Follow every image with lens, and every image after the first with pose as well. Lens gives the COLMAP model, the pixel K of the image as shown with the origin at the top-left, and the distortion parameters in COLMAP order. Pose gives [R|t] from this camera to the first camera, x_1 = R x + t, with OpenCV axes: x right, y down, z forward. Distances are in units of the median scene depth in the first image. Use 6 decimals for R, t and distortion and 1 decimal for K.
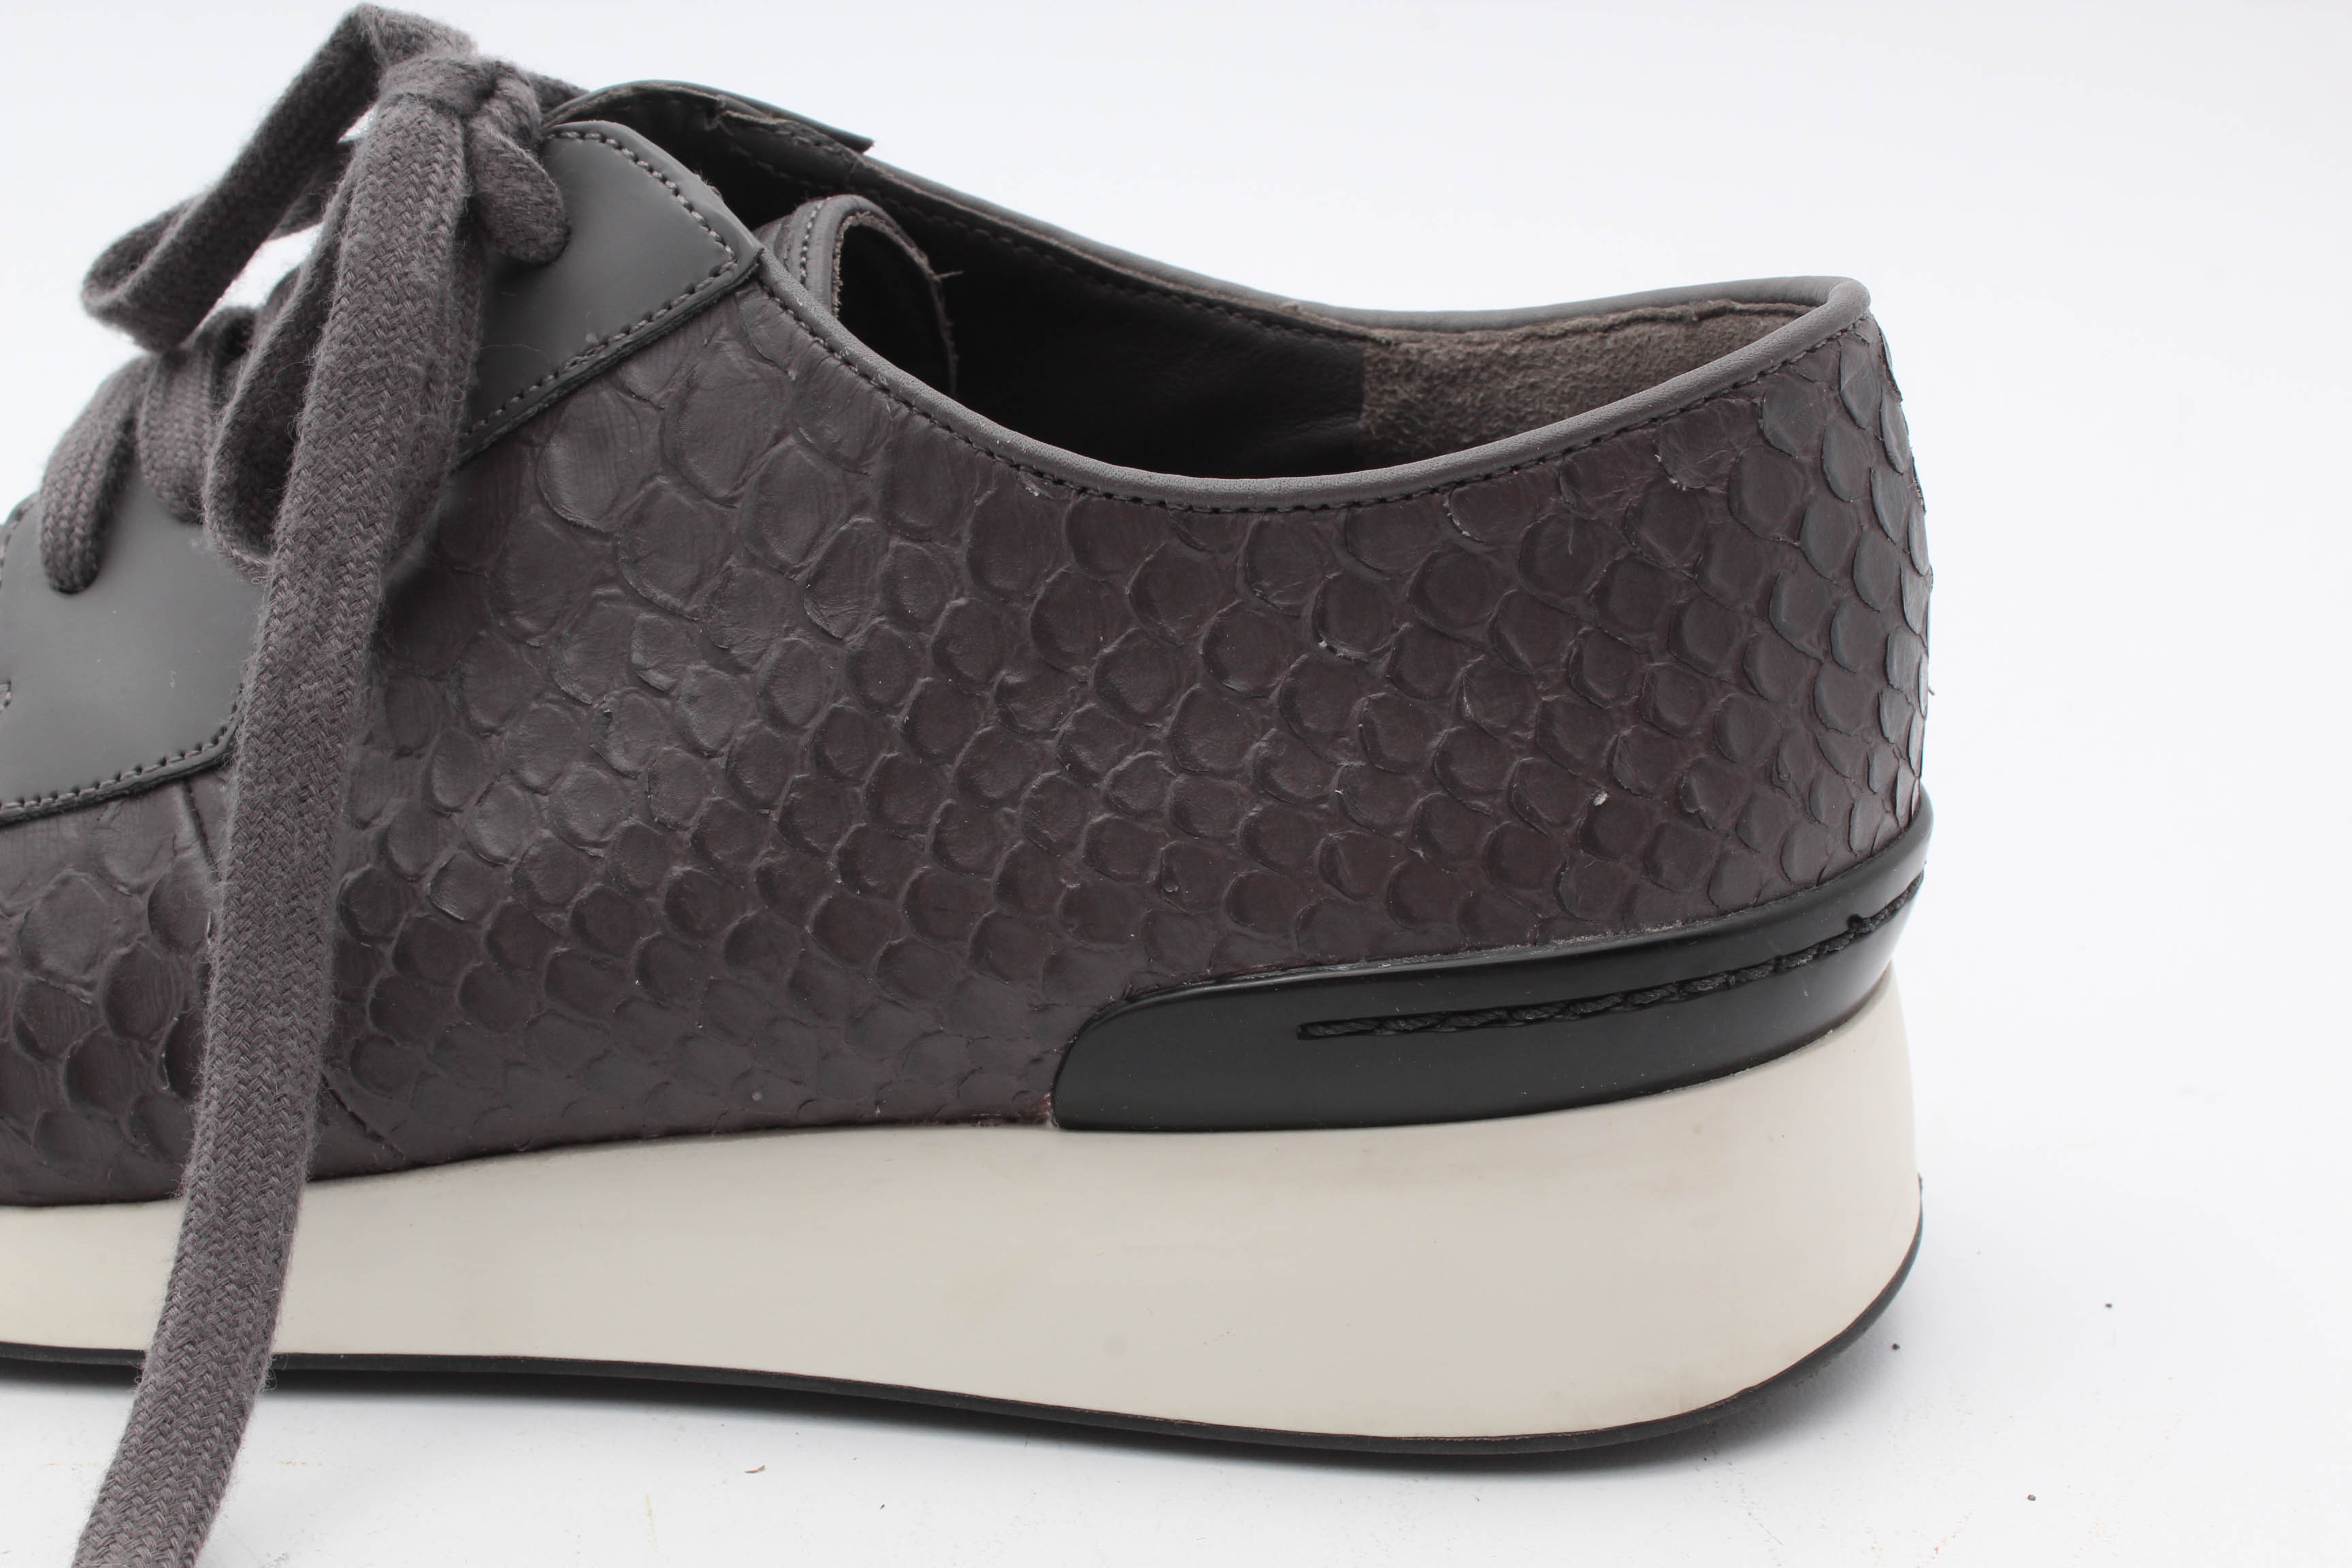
lens RADIAL K [[2351.0, 0, 1177.6], [0, 2351.0, 888.8], [0, 0, 1]] dist [-0.001845, -0.006533]
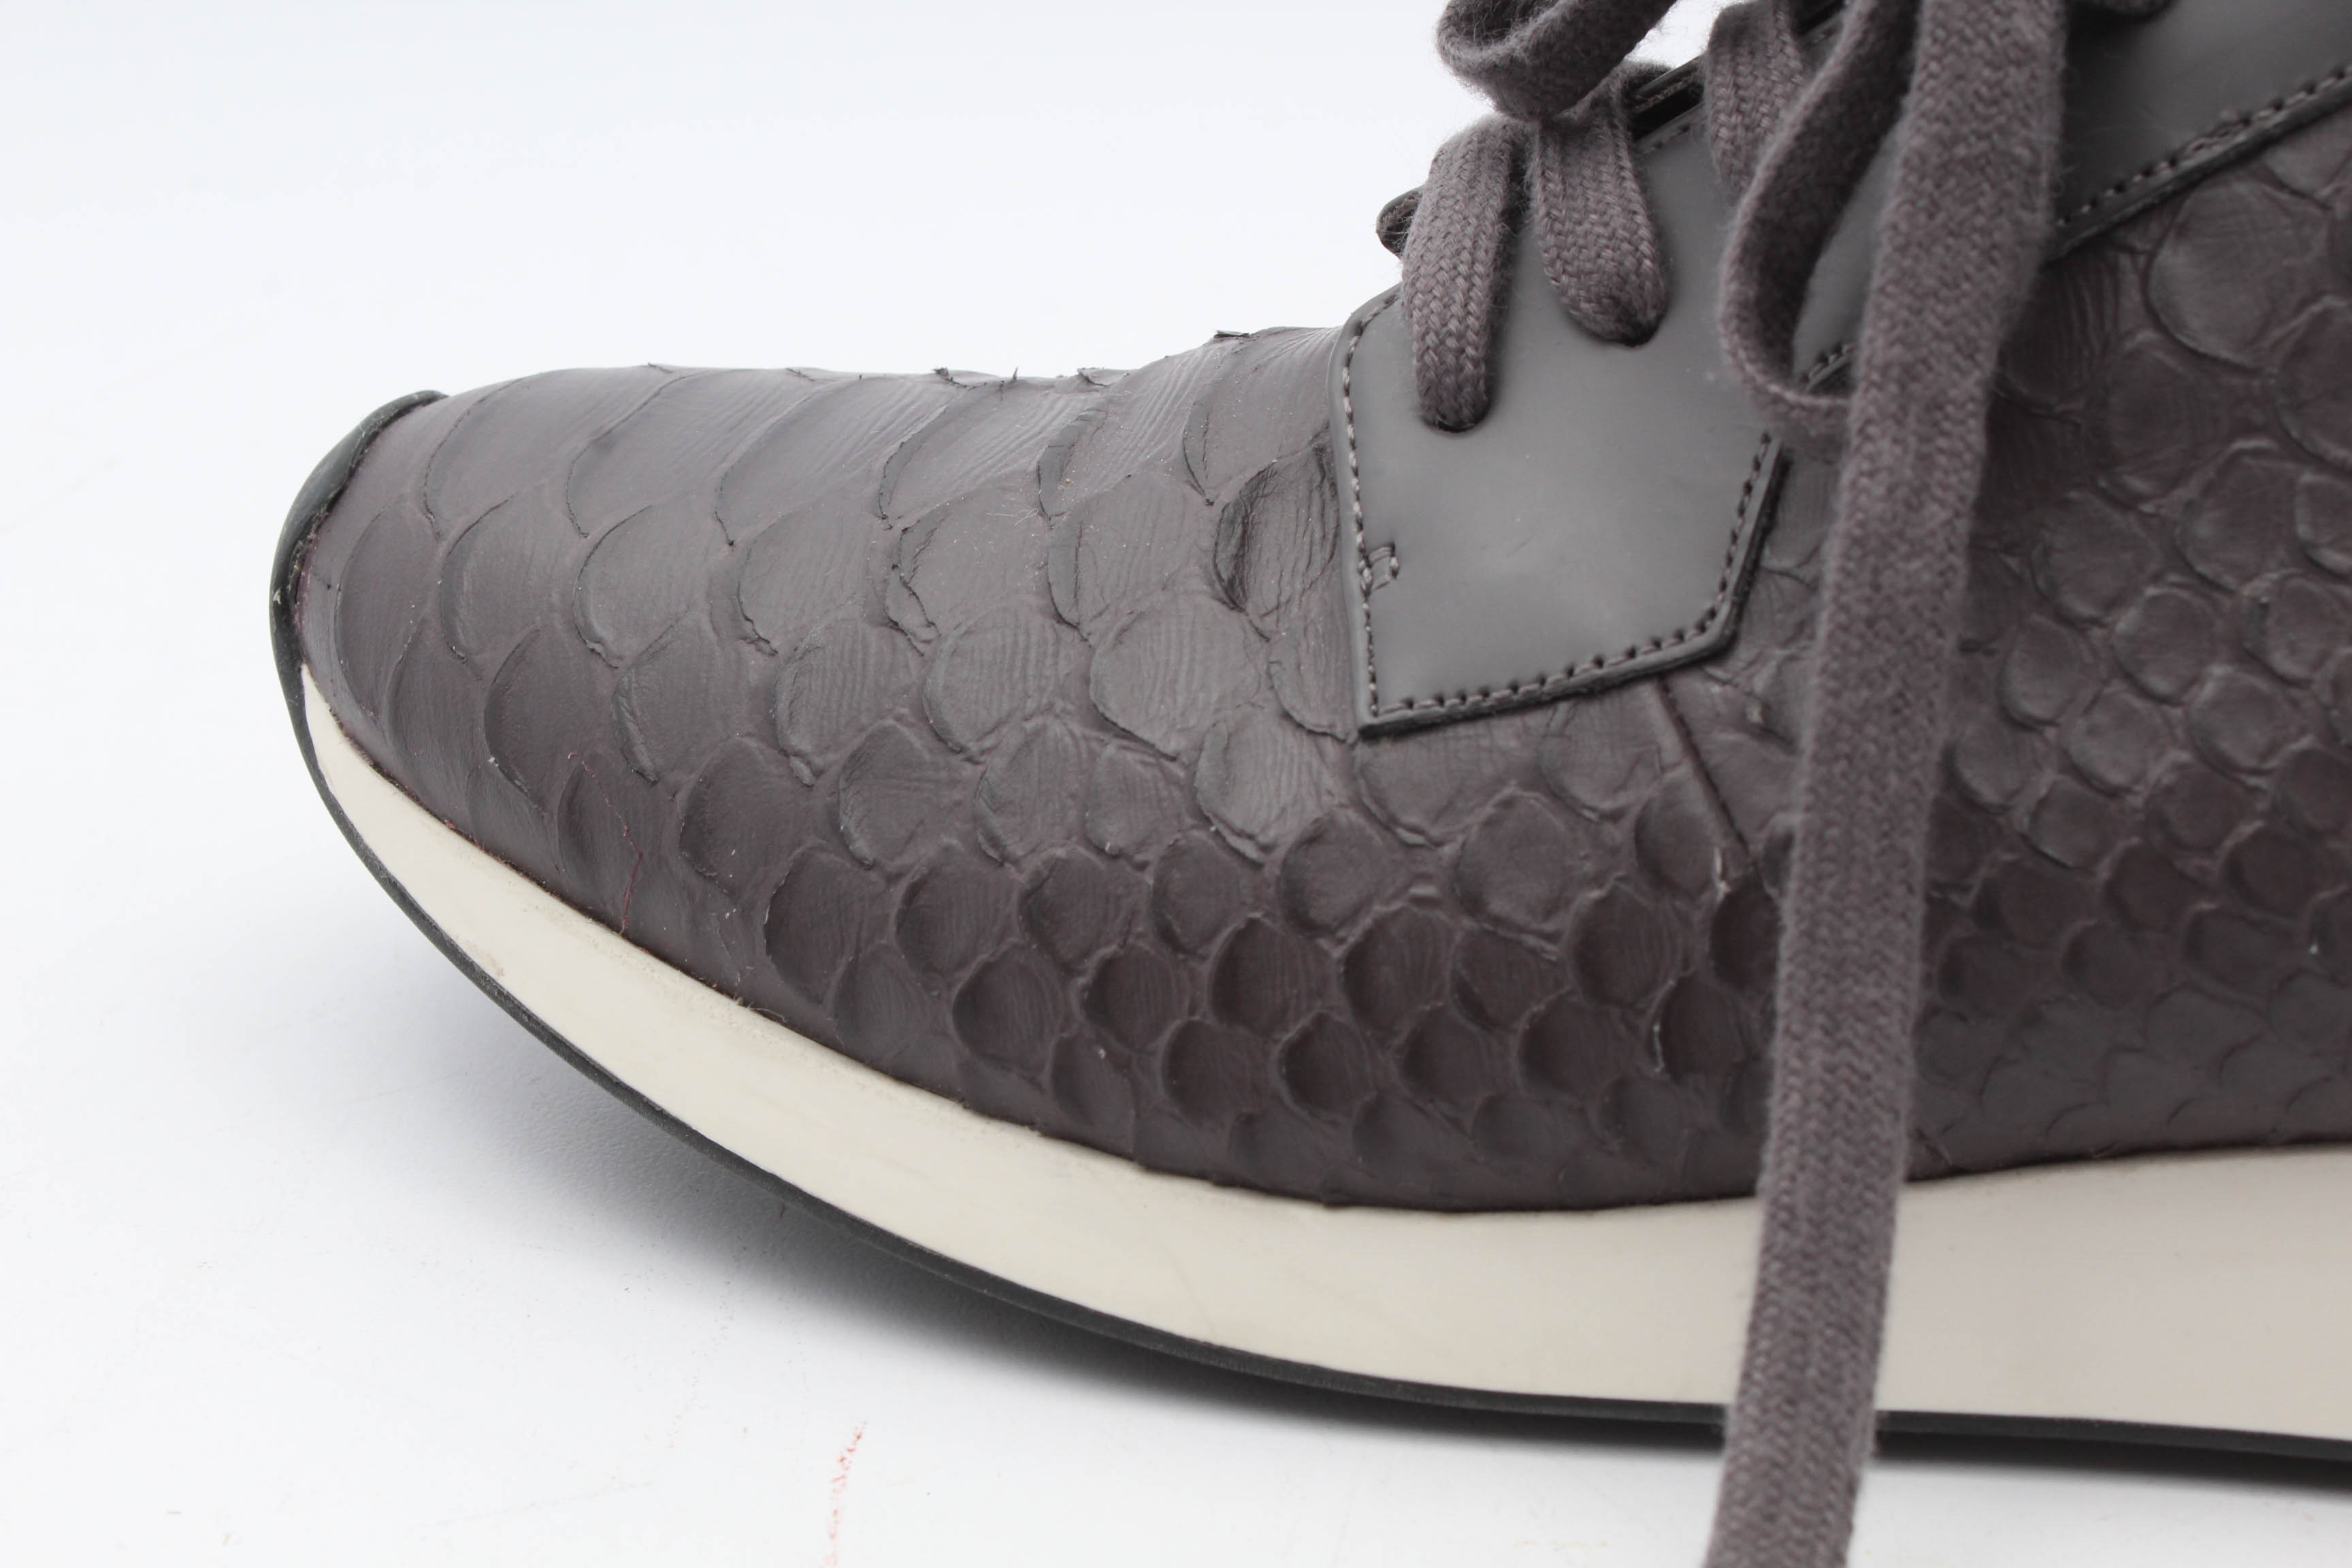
lens RADIAL K [[2940.2, 0, 1176.0], [0, 2940.2, 784.0], [0, 0, 1]] dist [0.013757, 0.015827]
pose [[0.999174, 0.016498, -0.037137, -0.562753], [-0.015480, 0.999501, 0.027529, -0.035842], [0.037573, -0.026931, 0.998931, 0.011949]]
